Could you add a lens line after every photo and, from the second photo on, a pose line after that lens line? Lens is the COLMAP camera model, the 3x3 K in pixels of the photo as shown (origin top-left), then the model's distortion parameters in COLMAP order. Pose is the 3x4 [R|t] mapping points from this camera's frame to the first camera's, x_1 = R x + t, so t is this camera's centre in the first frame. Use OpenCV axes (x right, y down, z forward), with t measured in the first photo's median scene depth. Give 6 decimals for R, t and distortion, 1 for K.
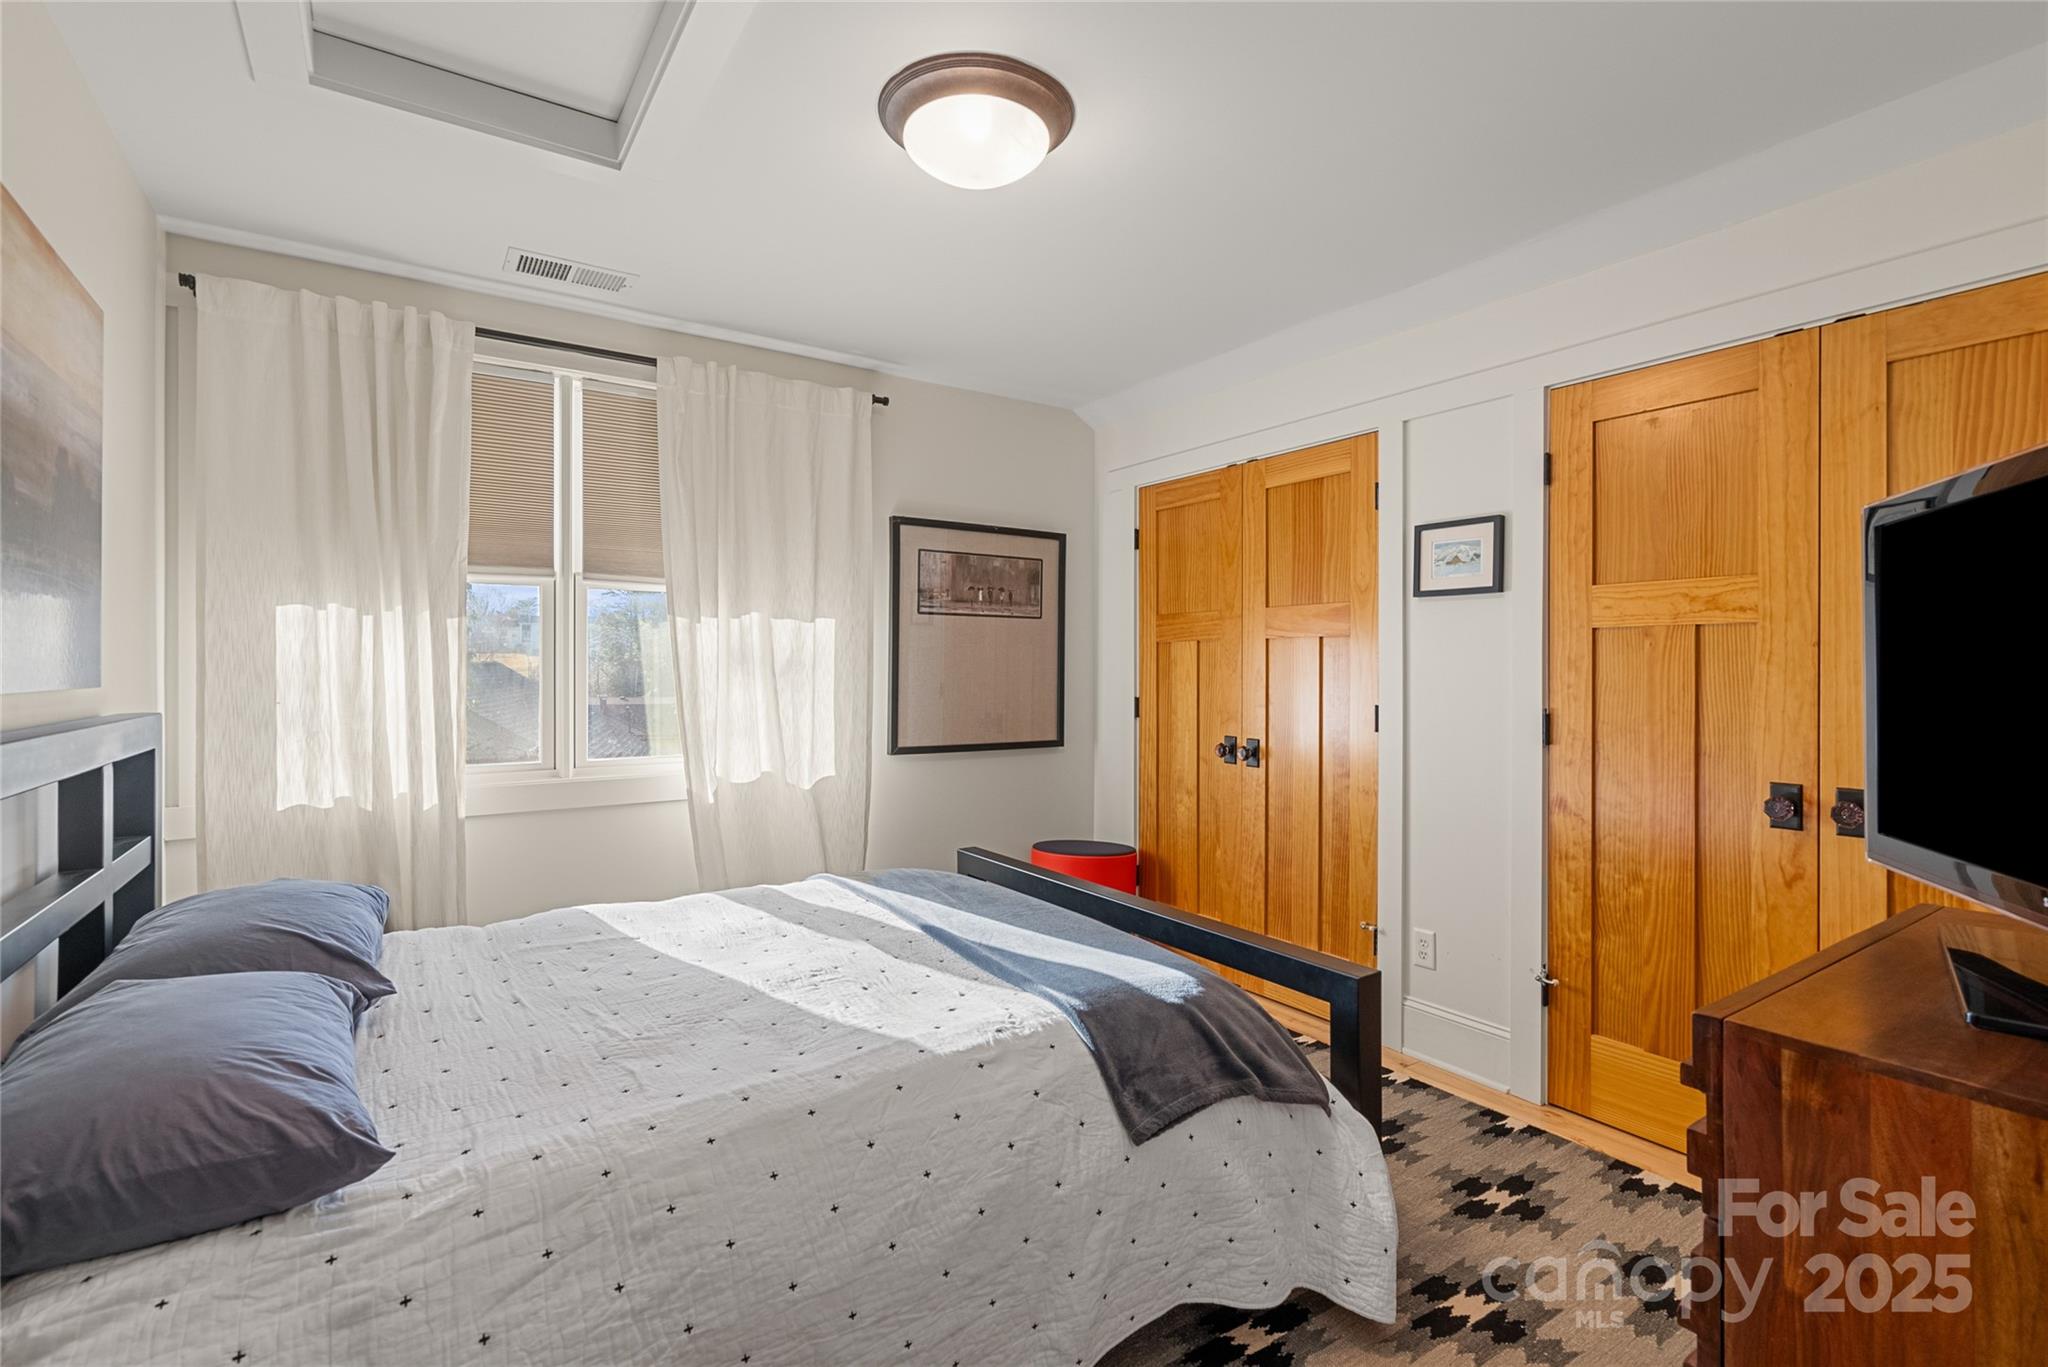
lens RADIAL K [[926.4, 0, 1024.0], [0, 926.4, 683.5], [0, 0, 1]] dist [-0.001048, 0.000498]
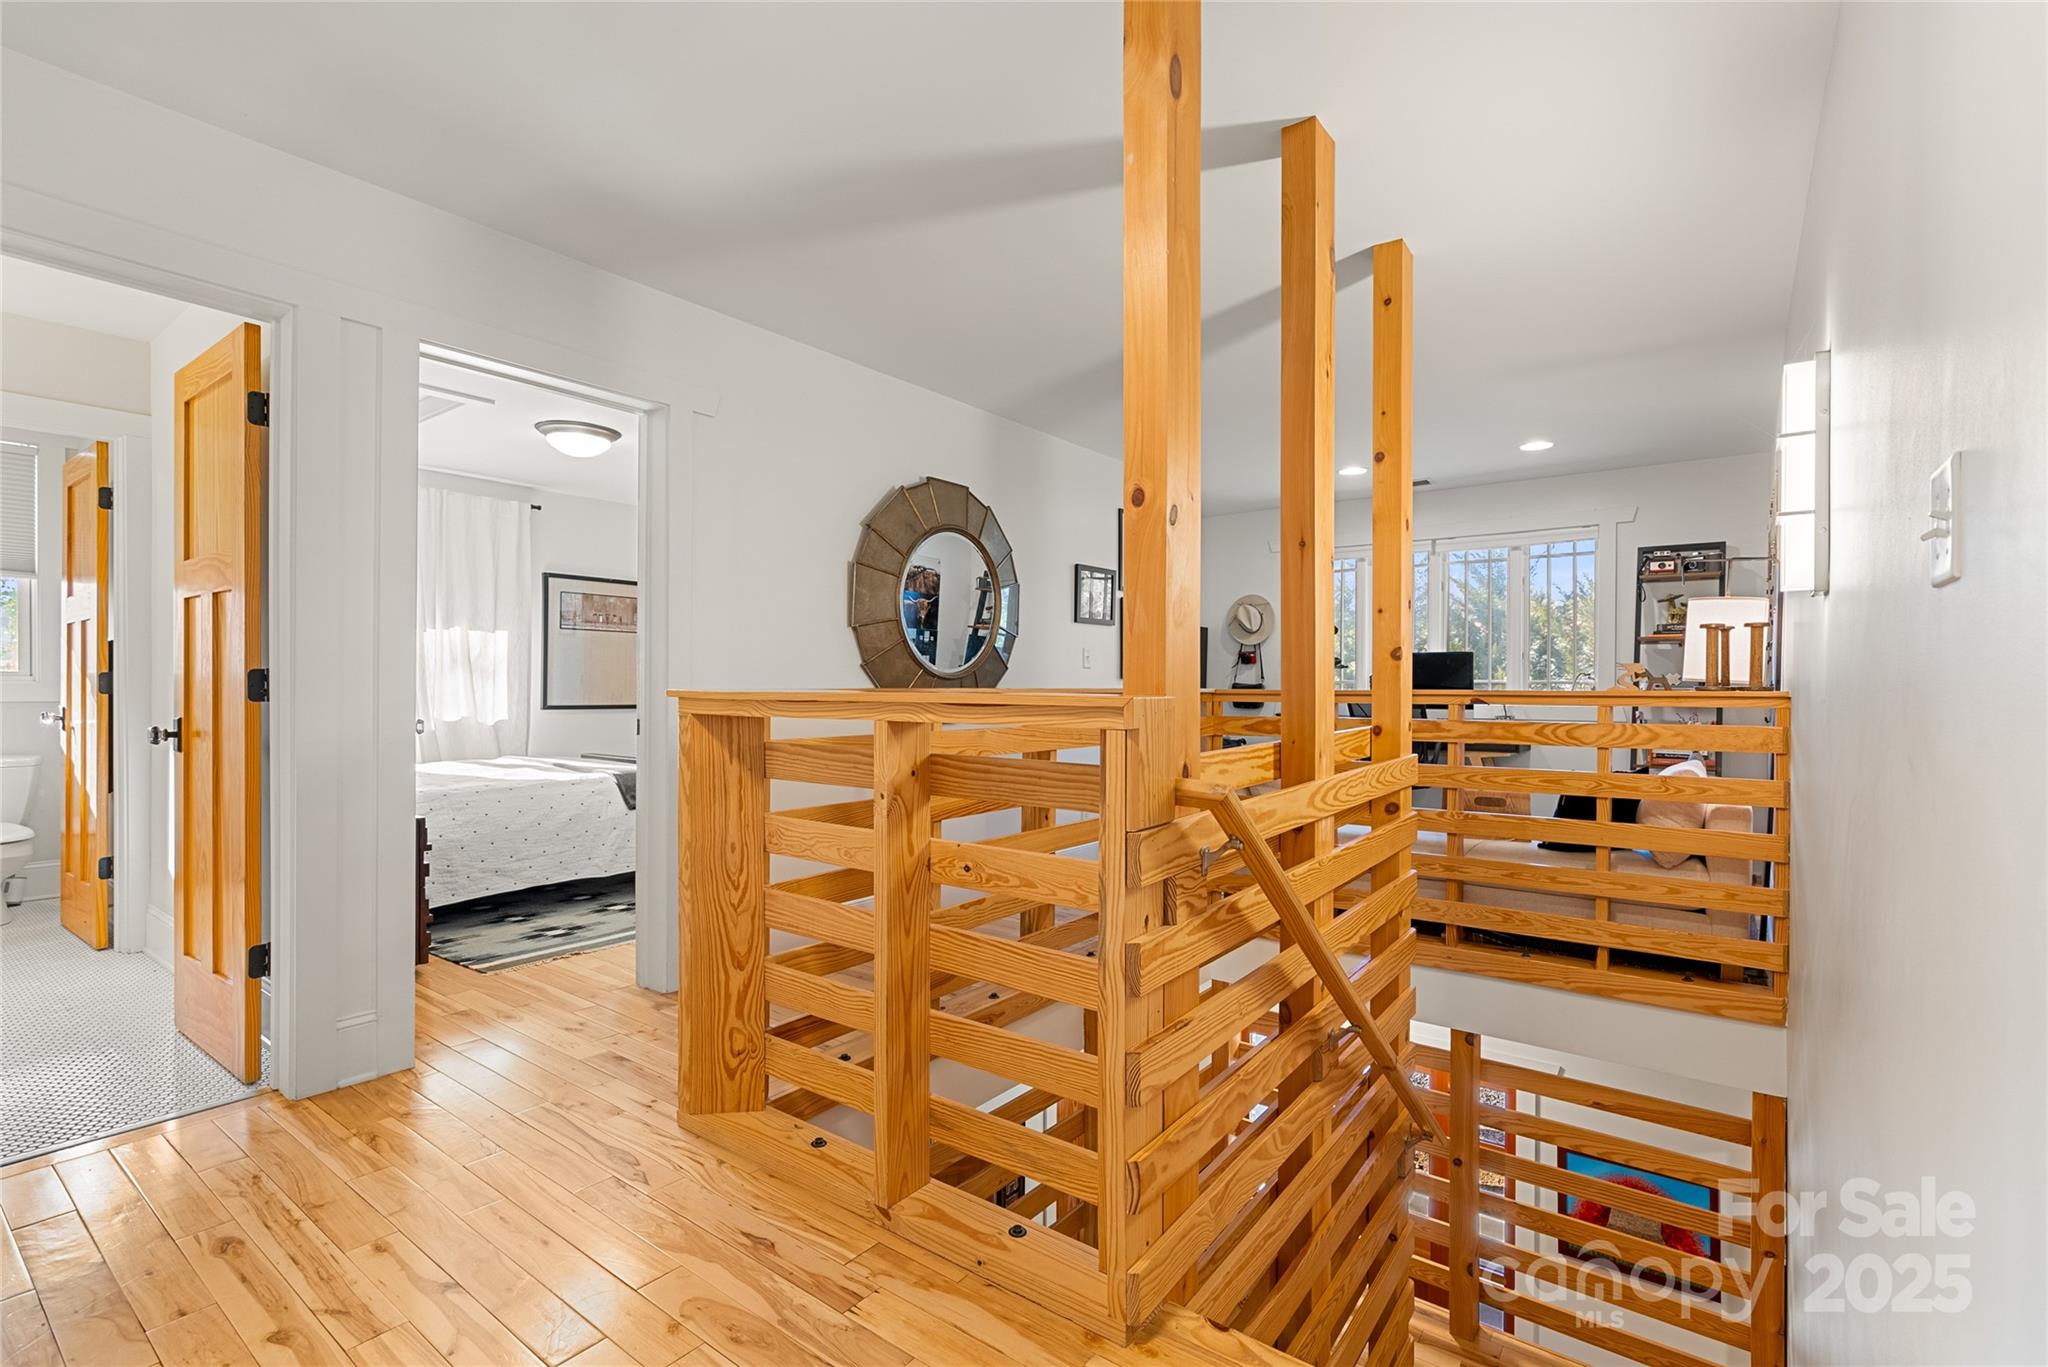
lens RADIAL K [[924.5, 0, 1017.3], [0, 924.5, 701.8], [0, 0, 1]] dist [-0.001265, 0.000031]
pose [[0.947529, 0.000431, 0.319669, 0.159072], [-0.001443, 0.999995, 0.002930, 0.061653], [-0.319666, -0.003238, 0.947525, -1.010308]]
